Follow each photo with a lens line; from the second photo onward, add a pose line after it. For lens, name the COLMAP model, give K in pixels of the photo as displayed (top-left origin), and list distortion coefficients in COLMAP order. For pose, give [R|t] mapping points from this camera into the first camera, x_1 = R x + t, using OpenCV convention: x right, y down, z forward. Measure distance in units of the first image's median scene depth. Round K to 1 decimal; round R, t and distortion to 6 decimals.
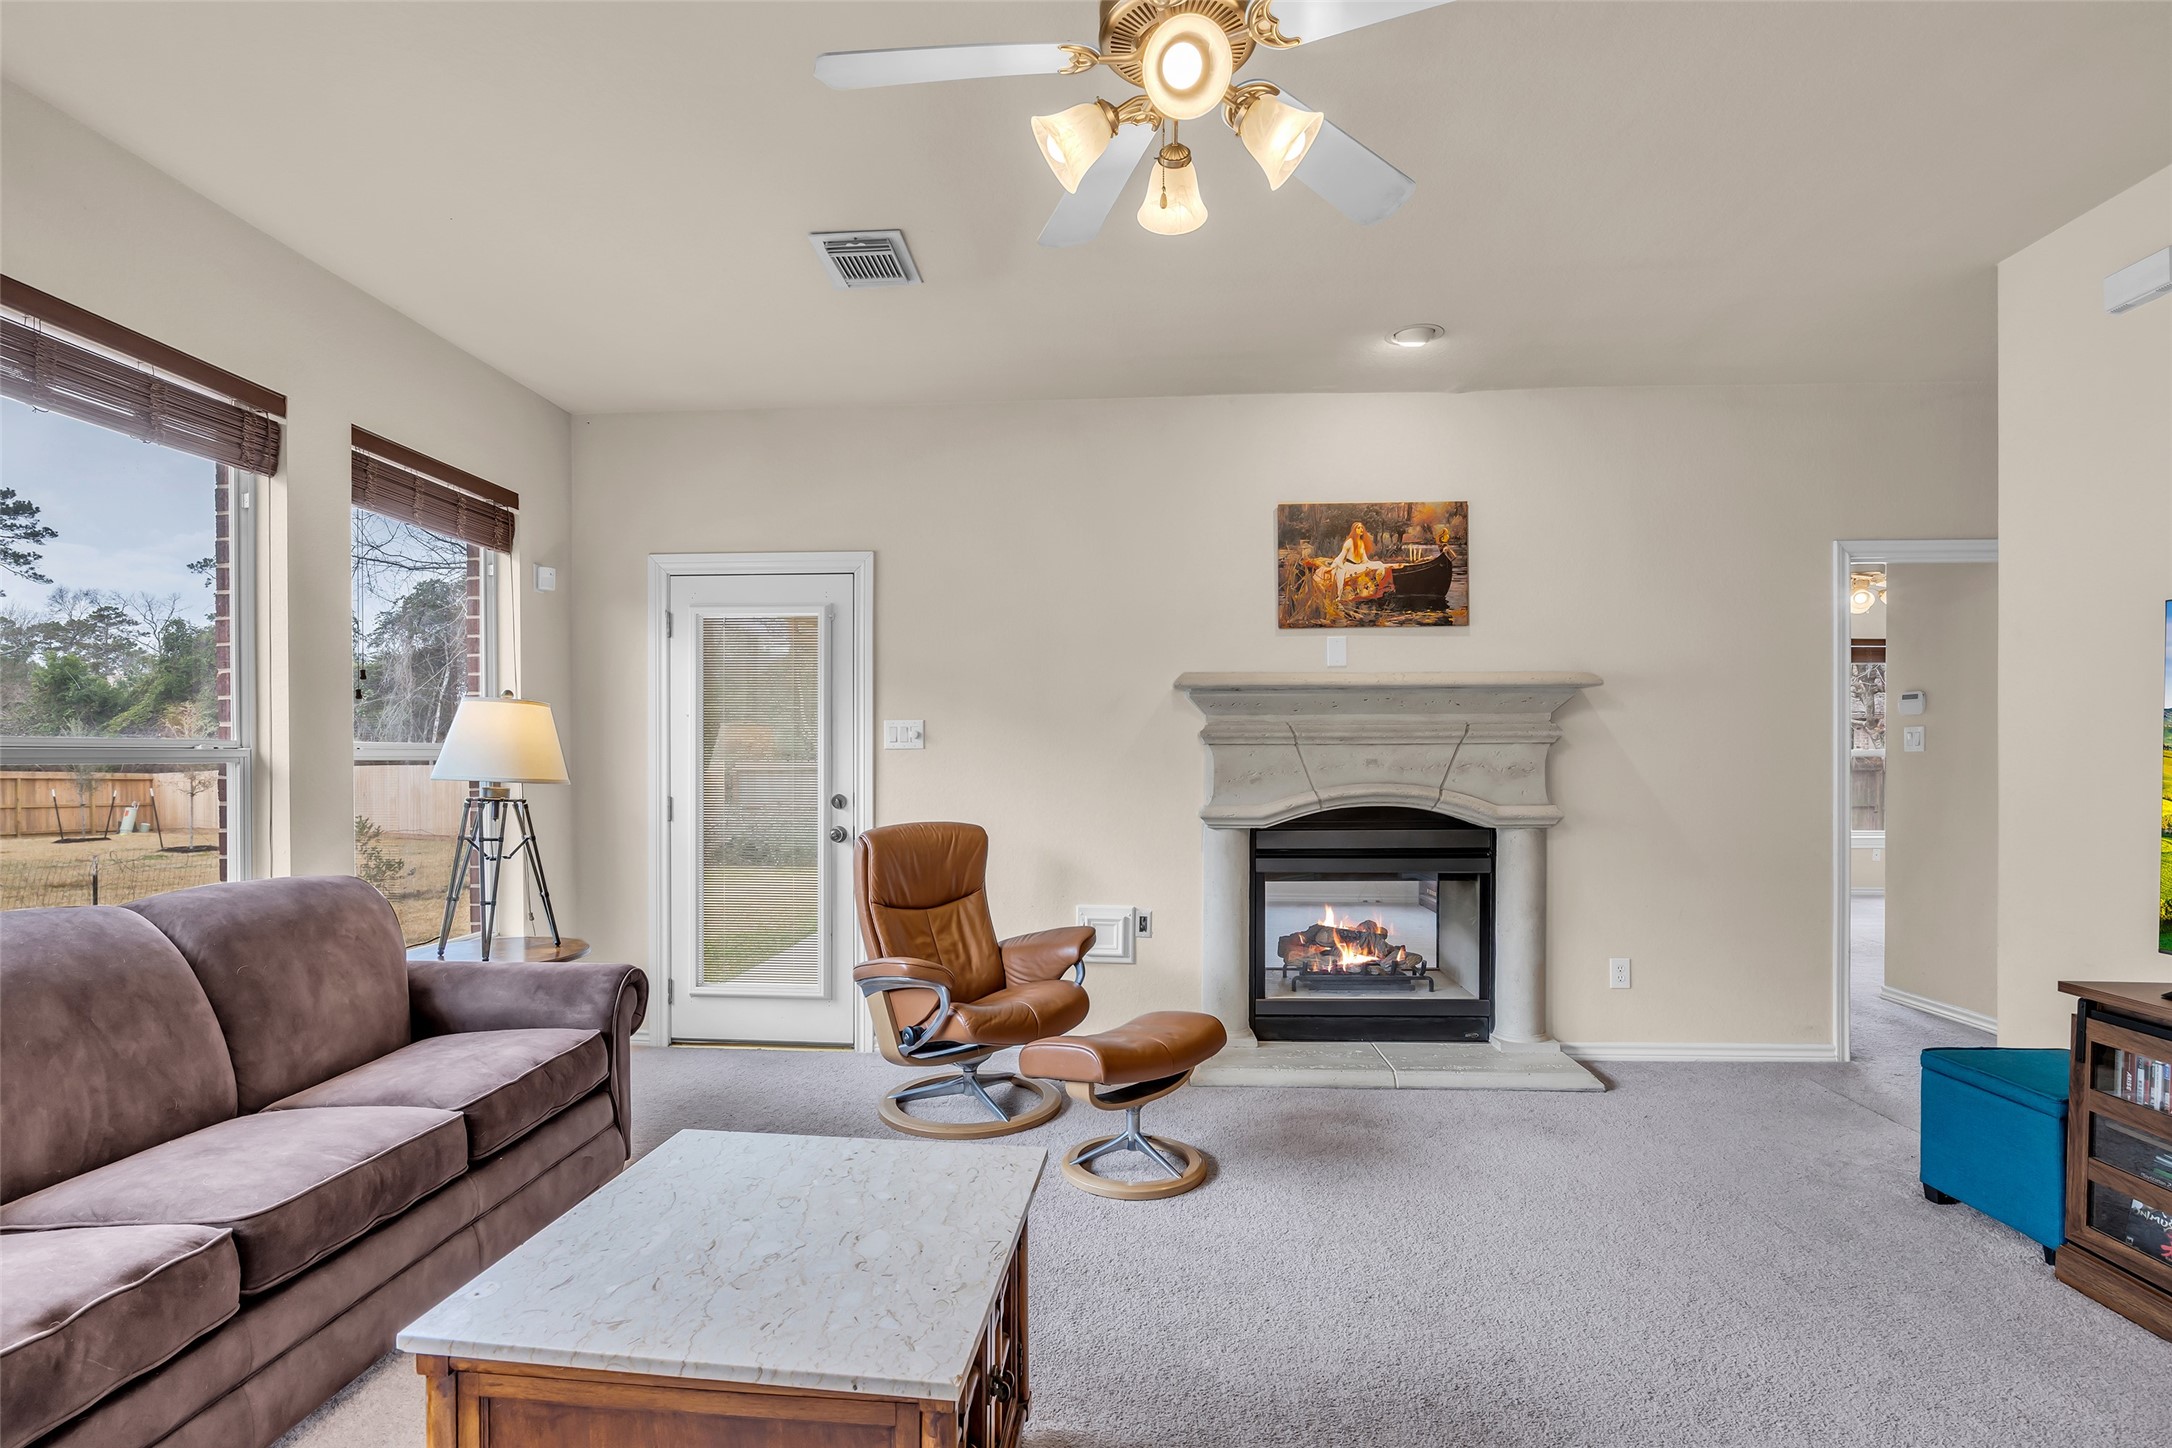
lens RADIAL K [[966.5, 0, 1084.6], [0, 966.5, 764.1], [0, 0, 1]] dist [-0.013858, 0.005891]
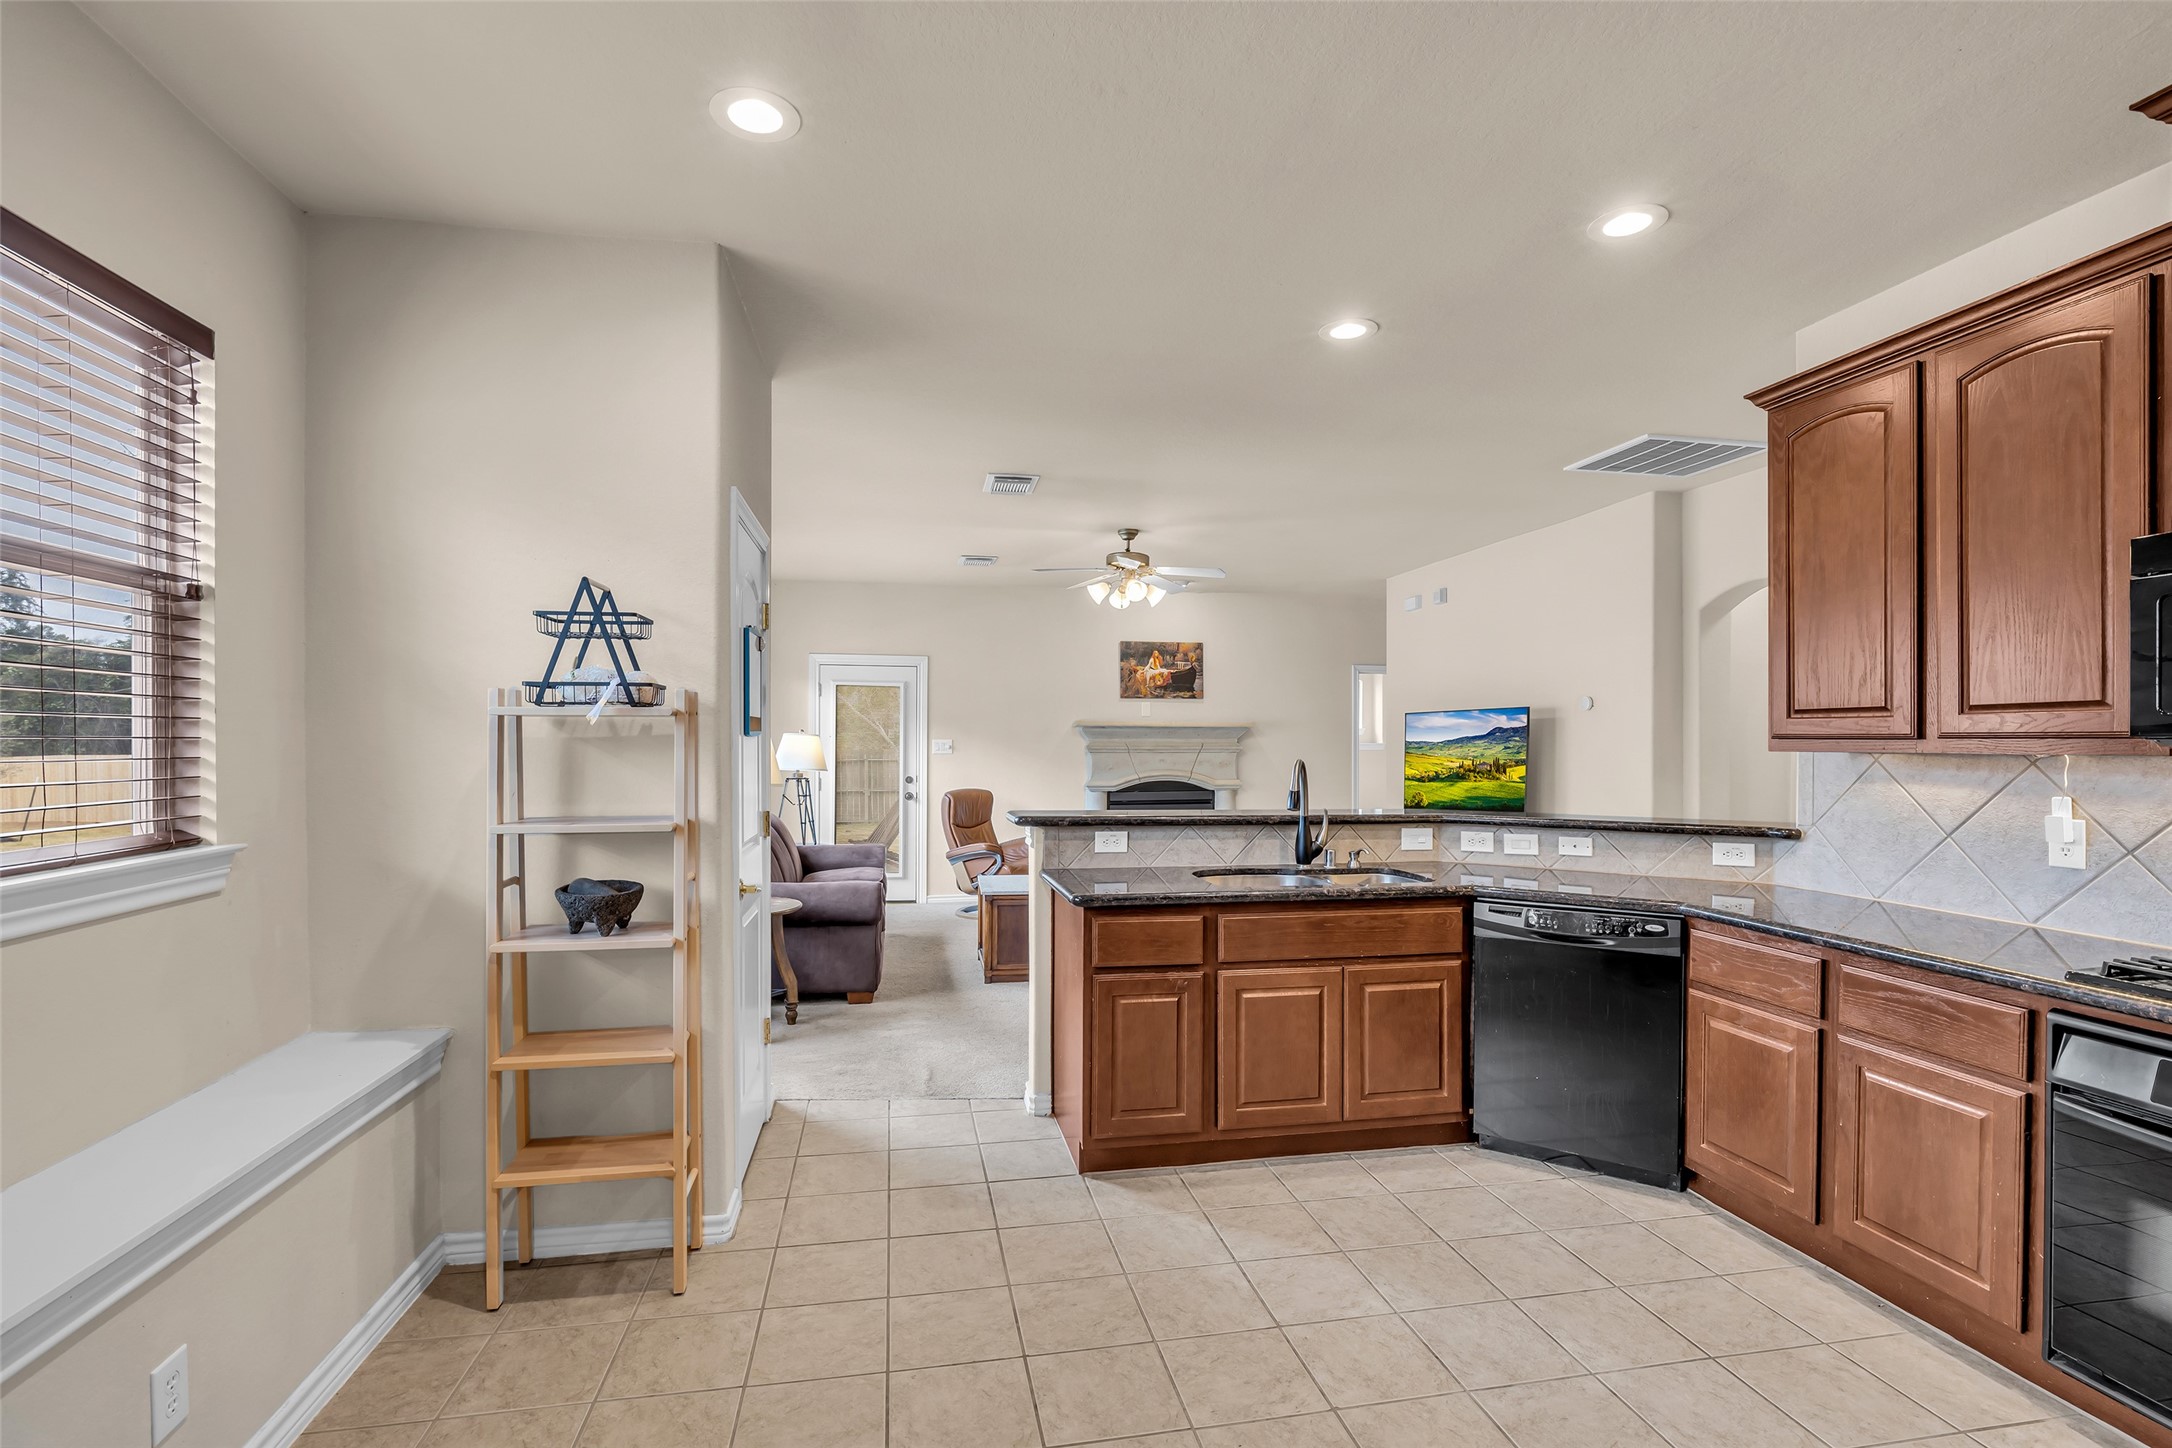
lens RADIAL K [[1009.7, 0, 1076.4], [0, 1009.7, 742.3], [0, 0, 1]] dist [-0.002145, 0.000147]
pose [[0.970076, 0.004583, 0.242757, -0.446552], [-0.001925, 0.999936, -0.011186, -0.017163], [-0.242792, 0.010383, 0.970023, -1.176655]]
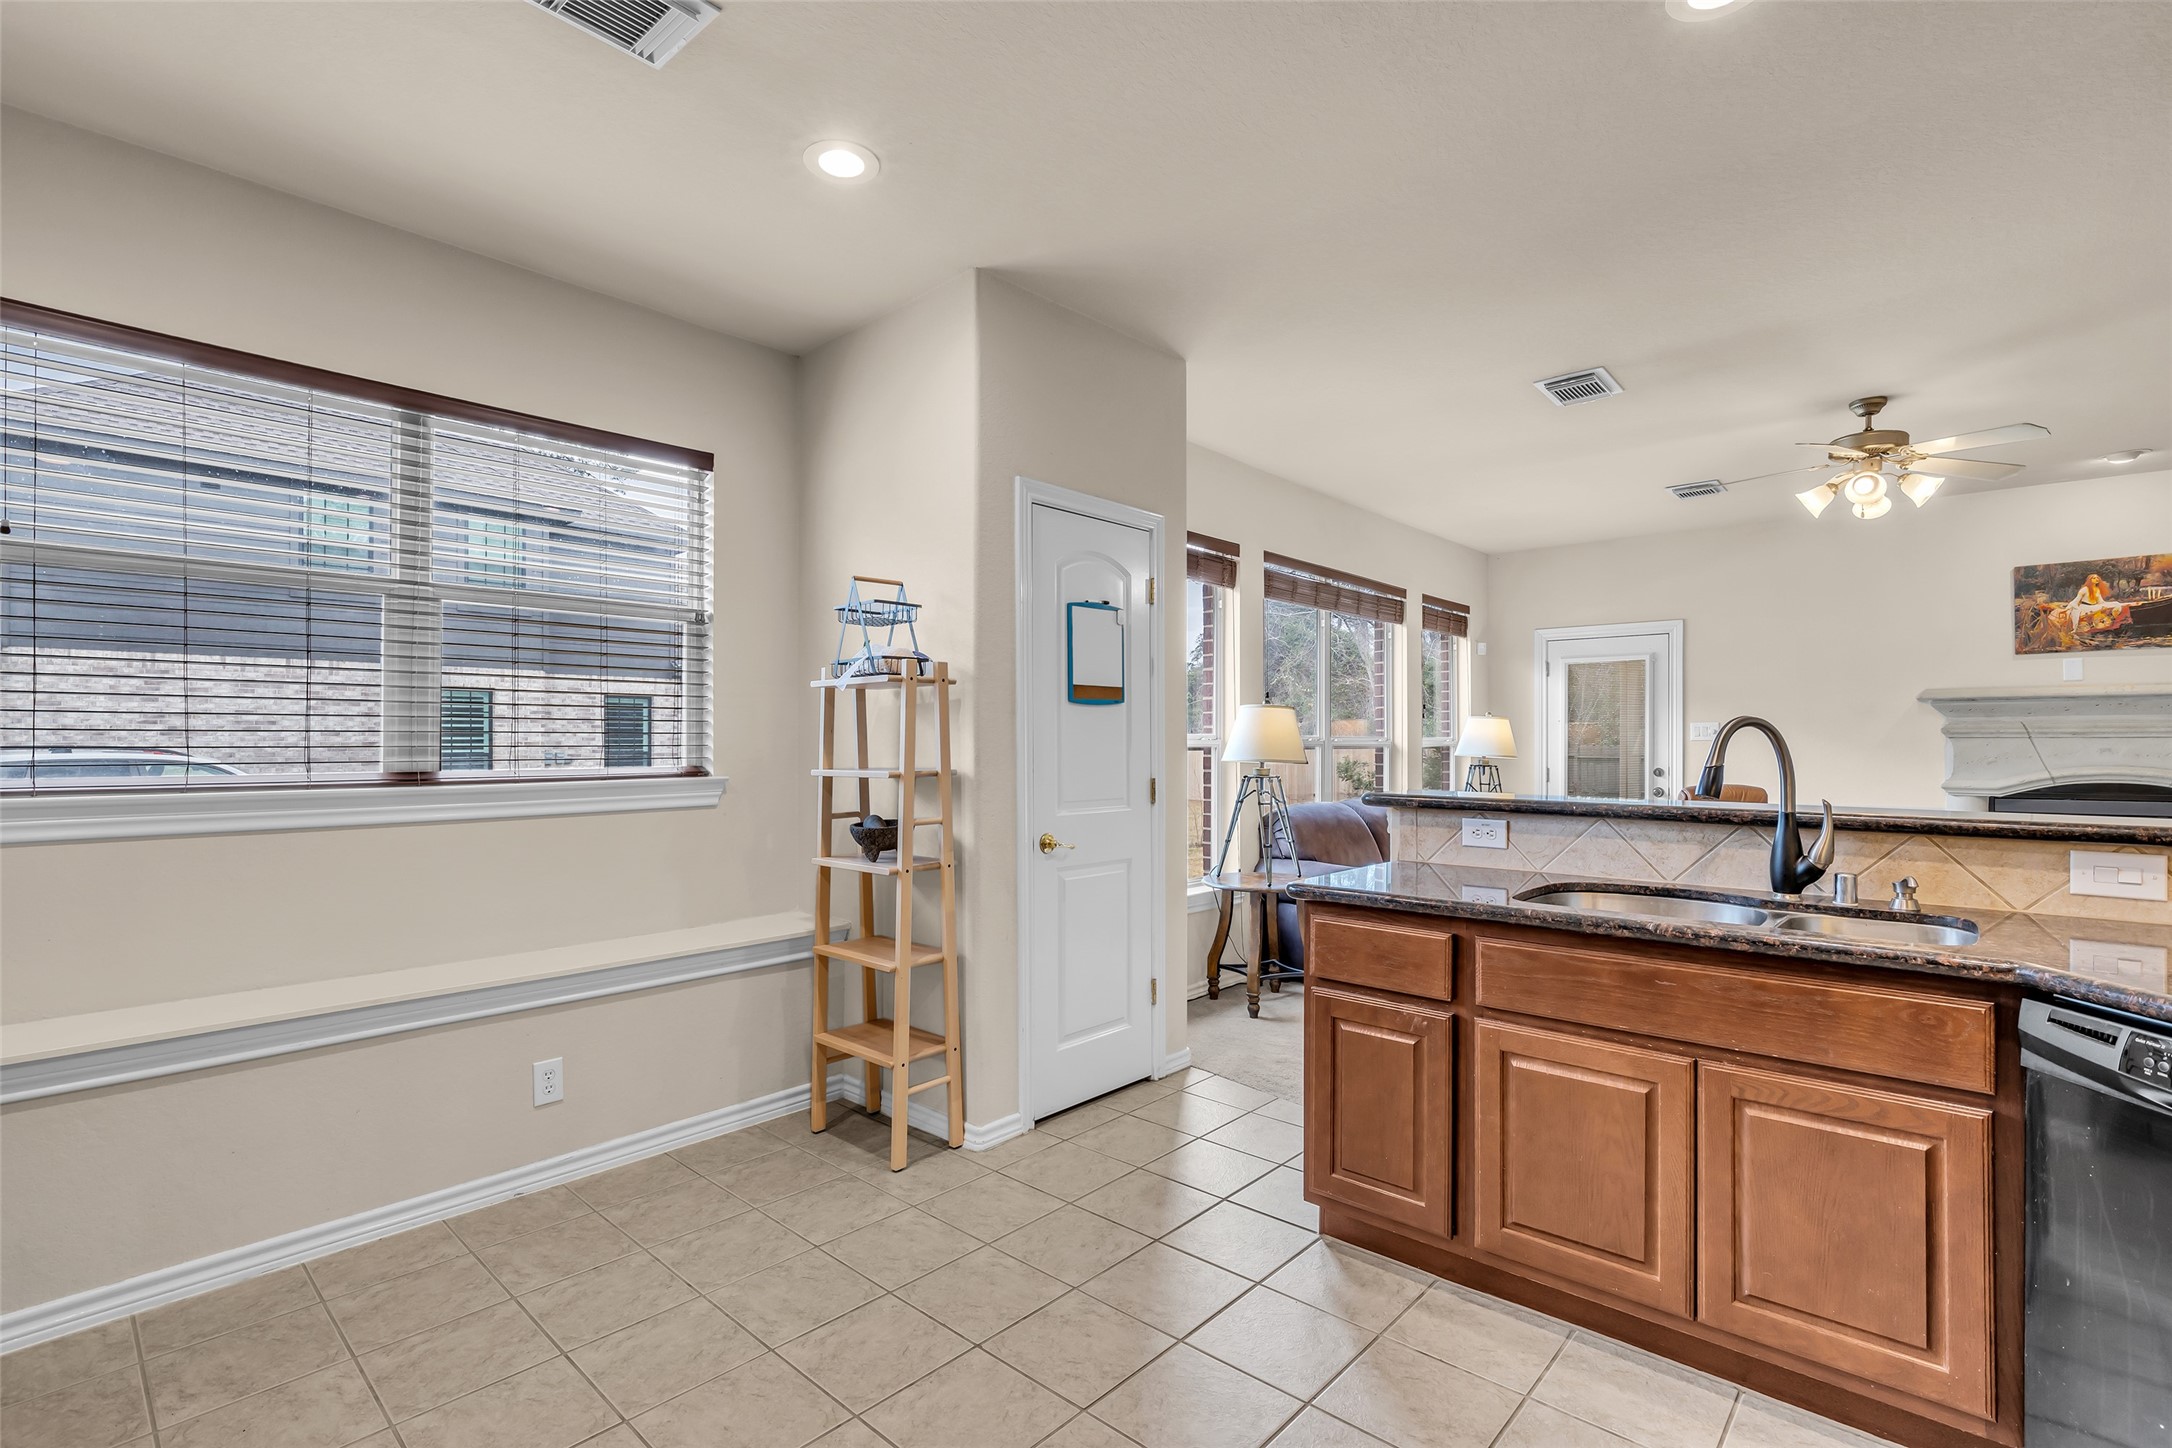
lens RADIAL K [[996.1, 0, 1094.3], [0, 996.1, 733.8], [0, 0, 1]] dist [-0.001170, 0.001183]
pose [[0.778792, -0.004275, -0.627267, 0.066297], [-0.008563, 0.999811, -0.017445, 0.011297], [0.627223, 0.018957, 0.778609, -0.978642]]
